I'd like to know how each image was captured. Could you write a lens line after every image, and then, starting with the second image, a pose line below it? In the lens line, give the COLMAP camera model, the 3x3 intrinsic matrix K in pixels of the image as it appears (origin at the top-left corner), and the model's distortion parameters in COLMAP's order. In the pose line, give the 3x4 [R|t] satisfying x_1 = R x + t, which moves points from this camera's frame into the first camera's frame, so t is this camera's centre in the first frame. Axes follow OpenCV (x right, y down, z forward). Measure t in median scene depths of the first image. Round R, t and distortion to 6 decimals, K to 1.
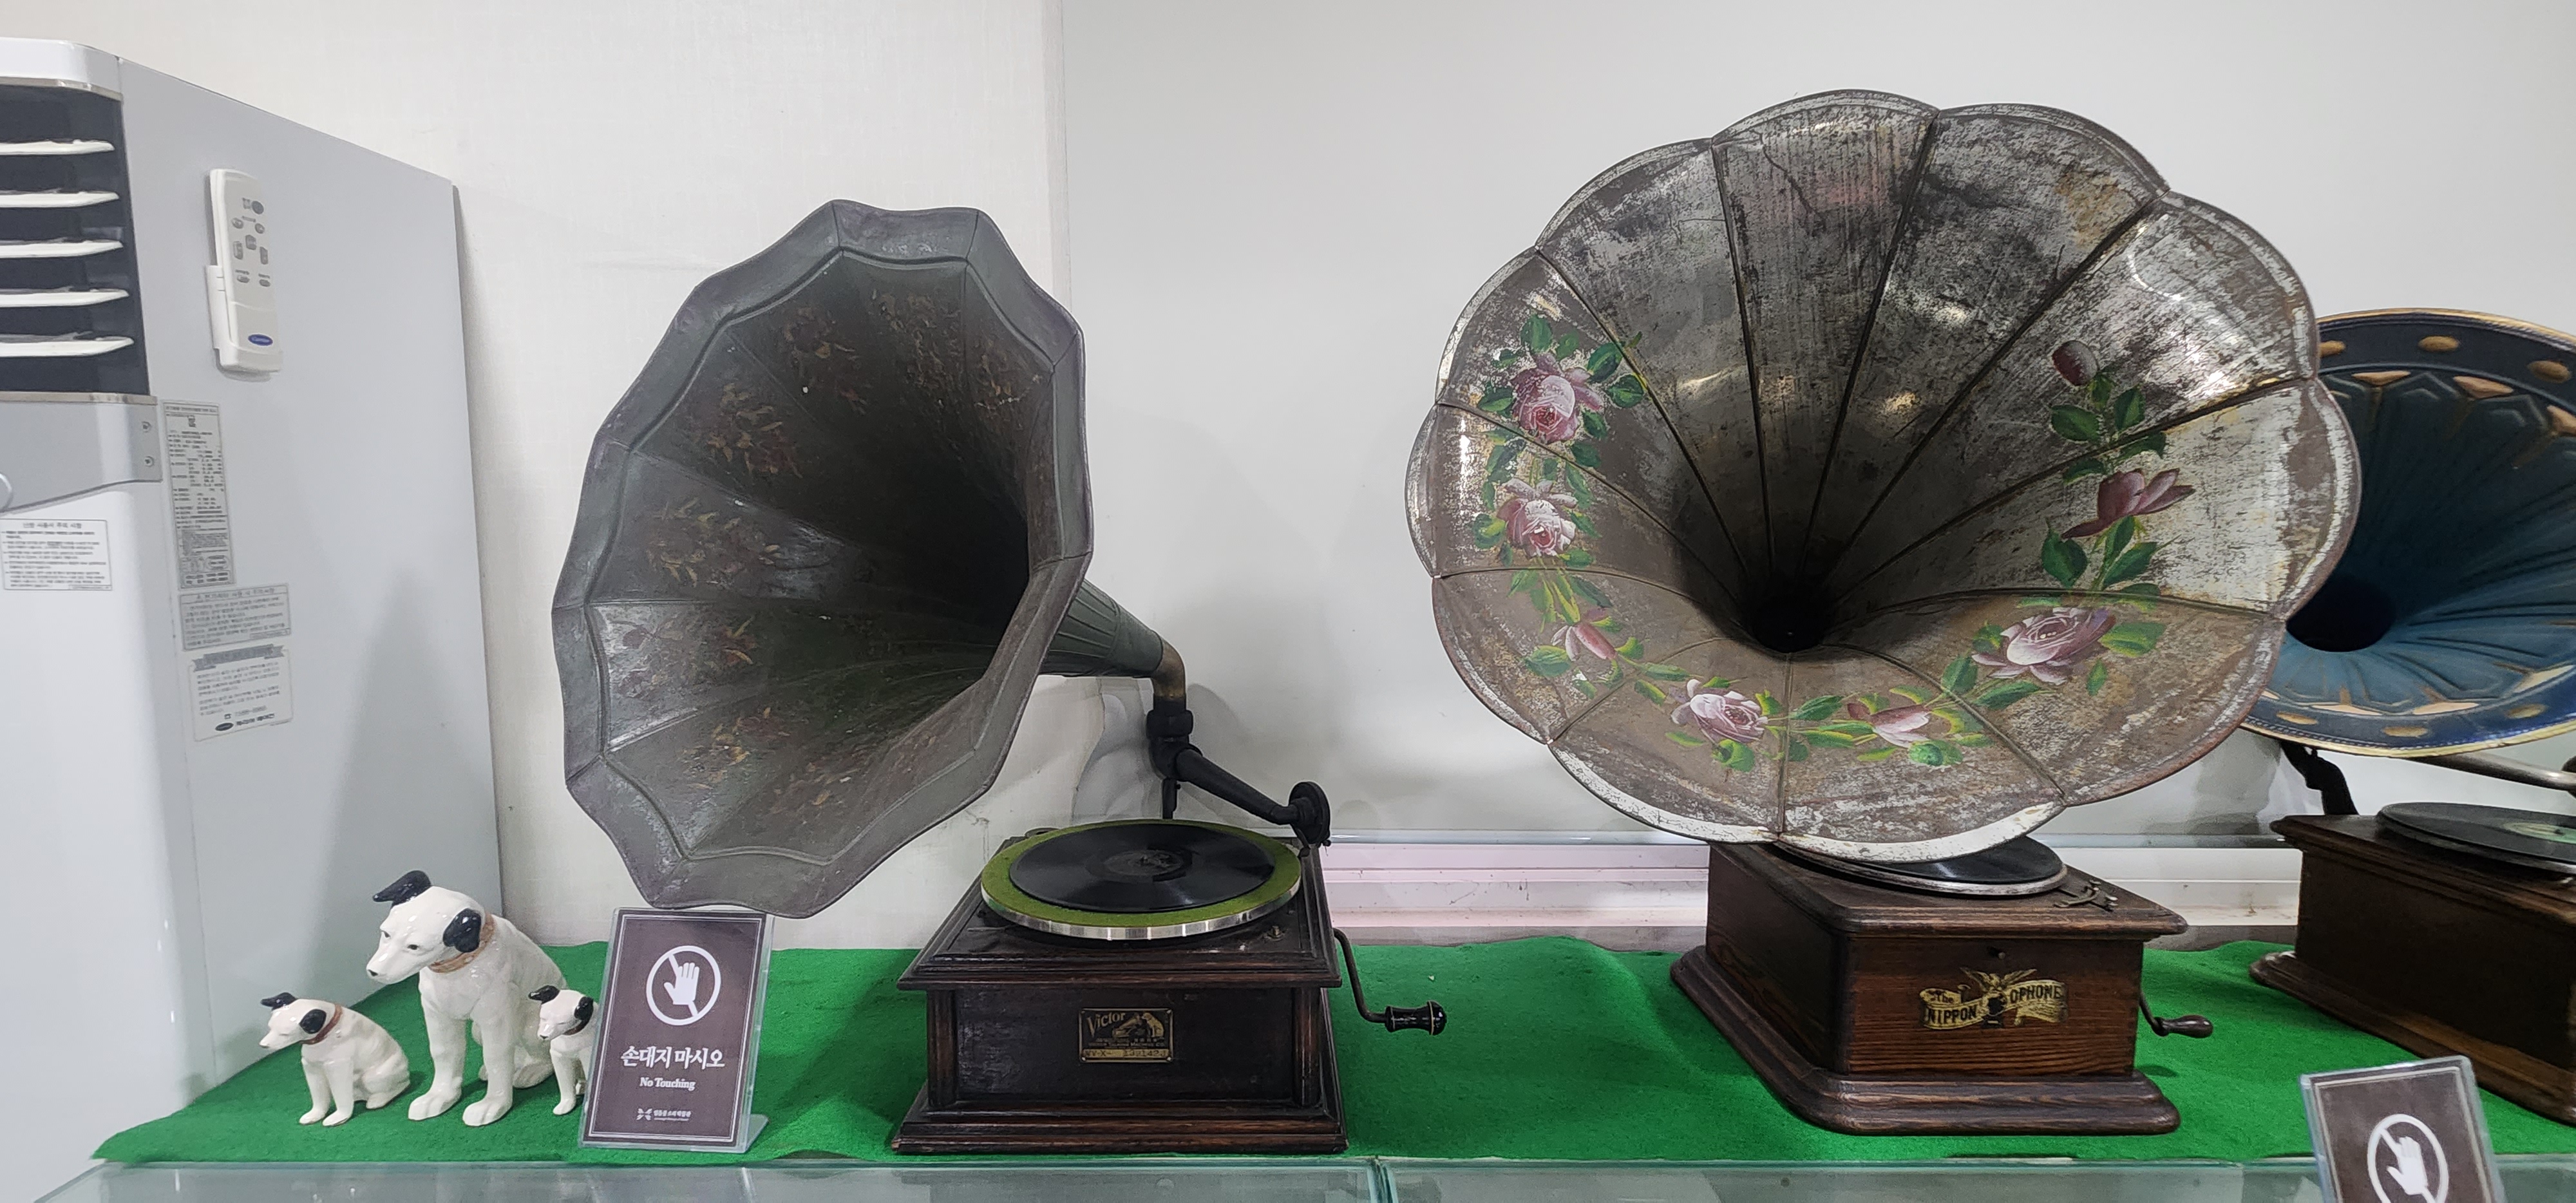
lens RADIAL K [[1094.2, 0, 1282.0], [0, 1094.2, 599.1], [0, 0, 1]] dist [0.003860, -0.000053]
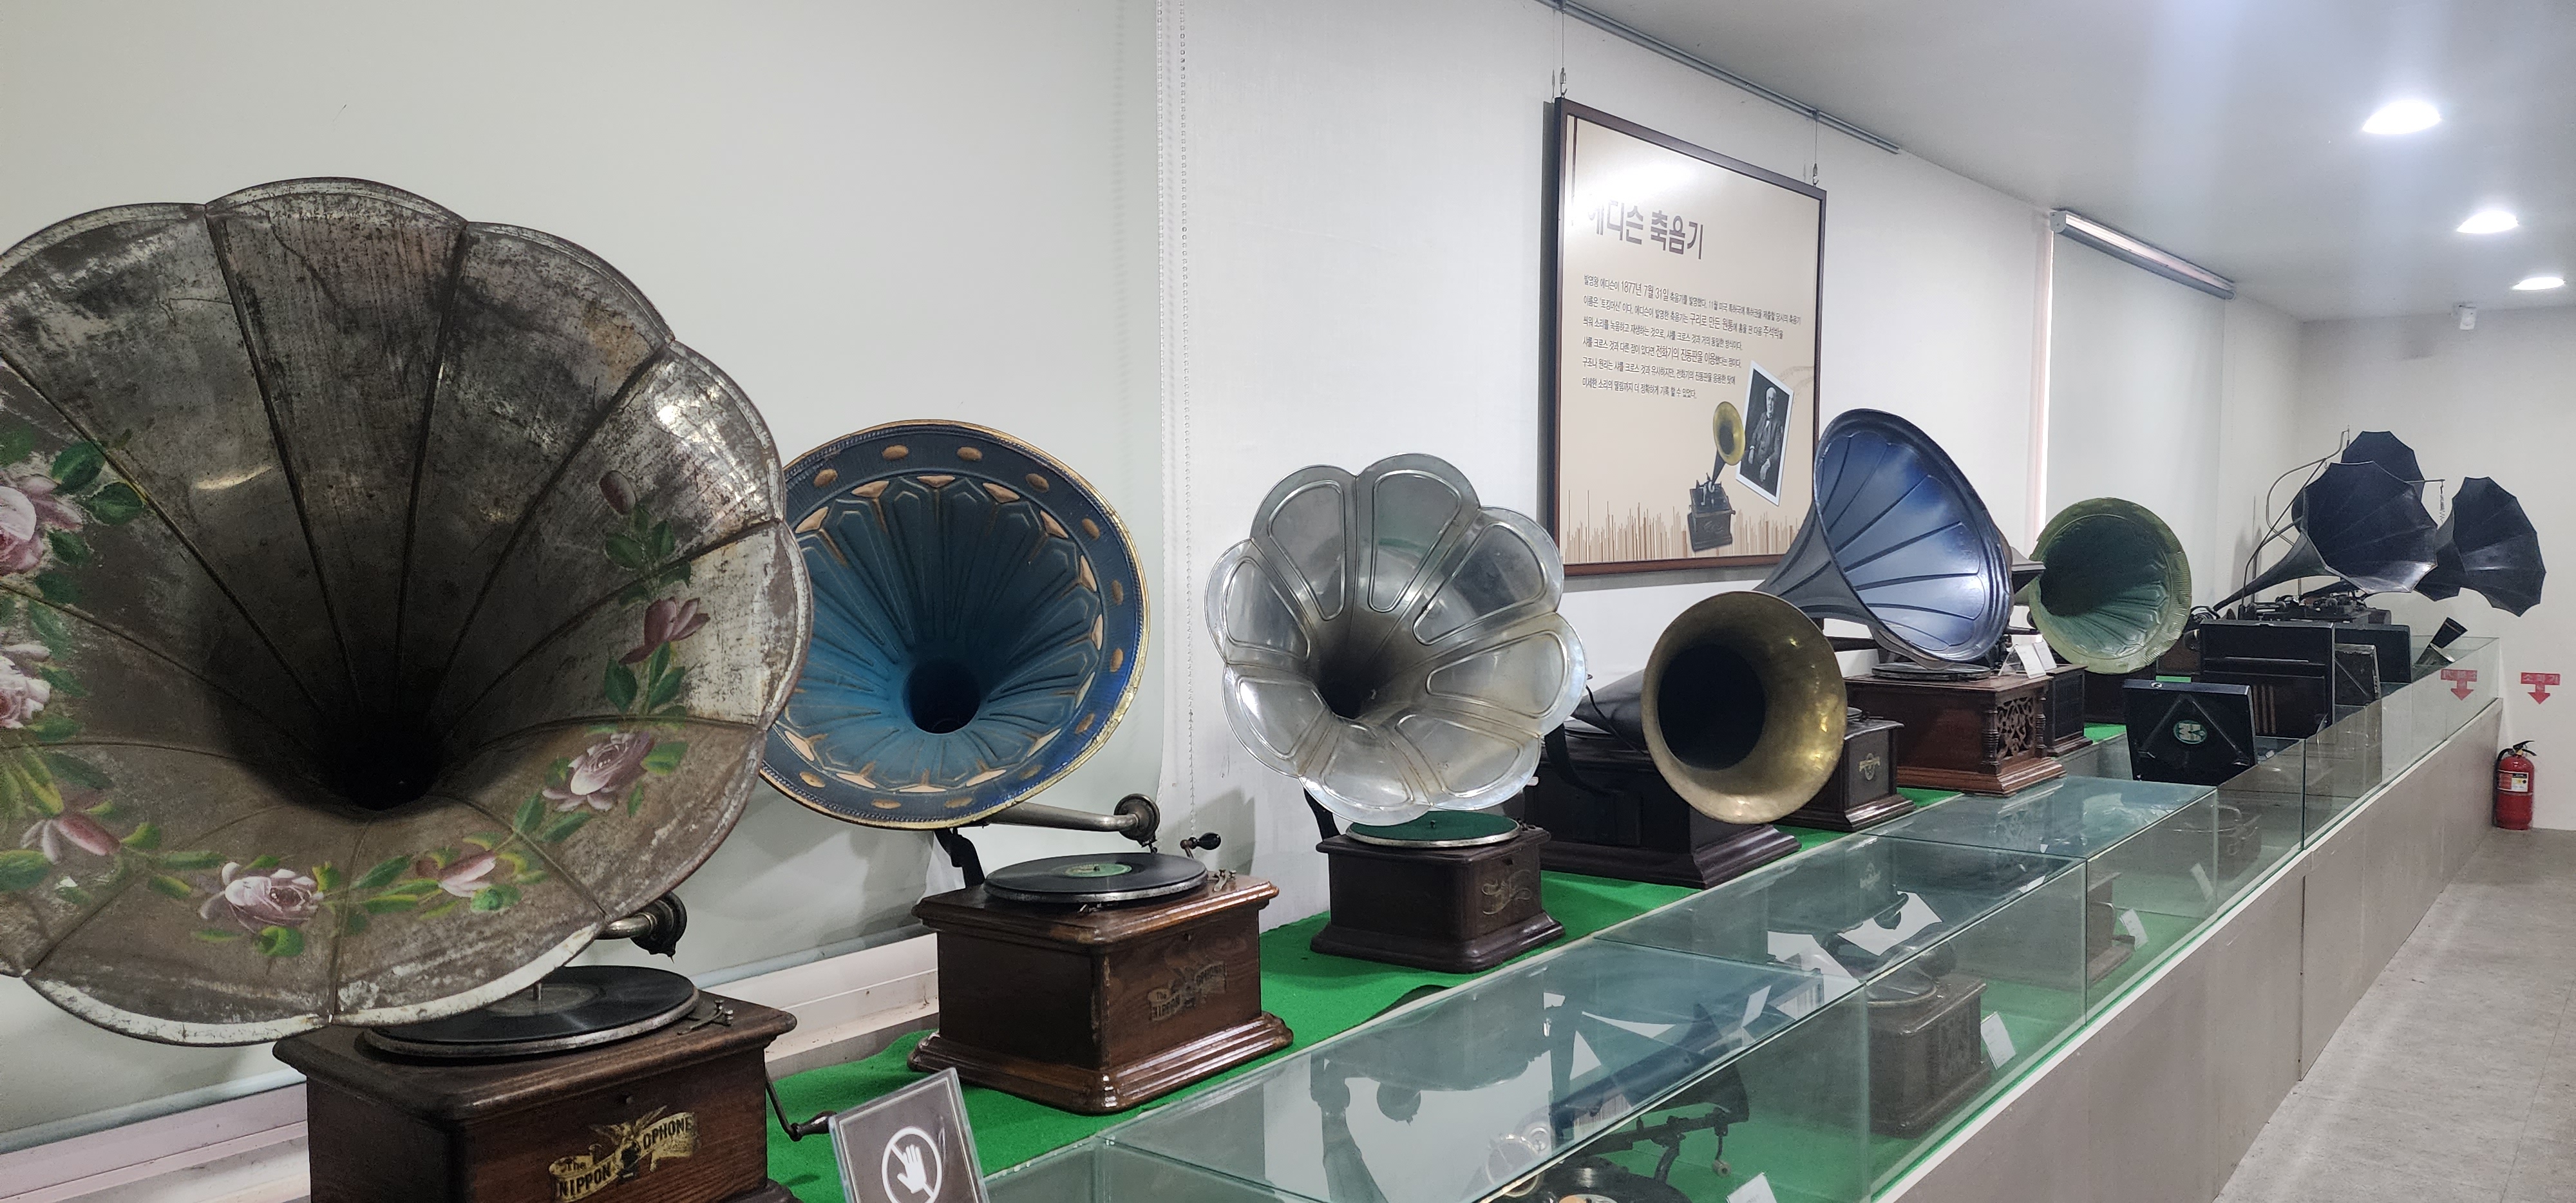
lens RADIAL K [[1767.4, 0, 1302.1], [0, 1767.4, 599.9], [0, 0, 1]] dist [0.053021, -0.040582]
pose [[0.660990, -0.051909, 0.748597, -0.095400], [0.094677, 0.995401, -0.014574, -0.028482], [-0.744398, 0.080508, 0.662865, -0.525707]]
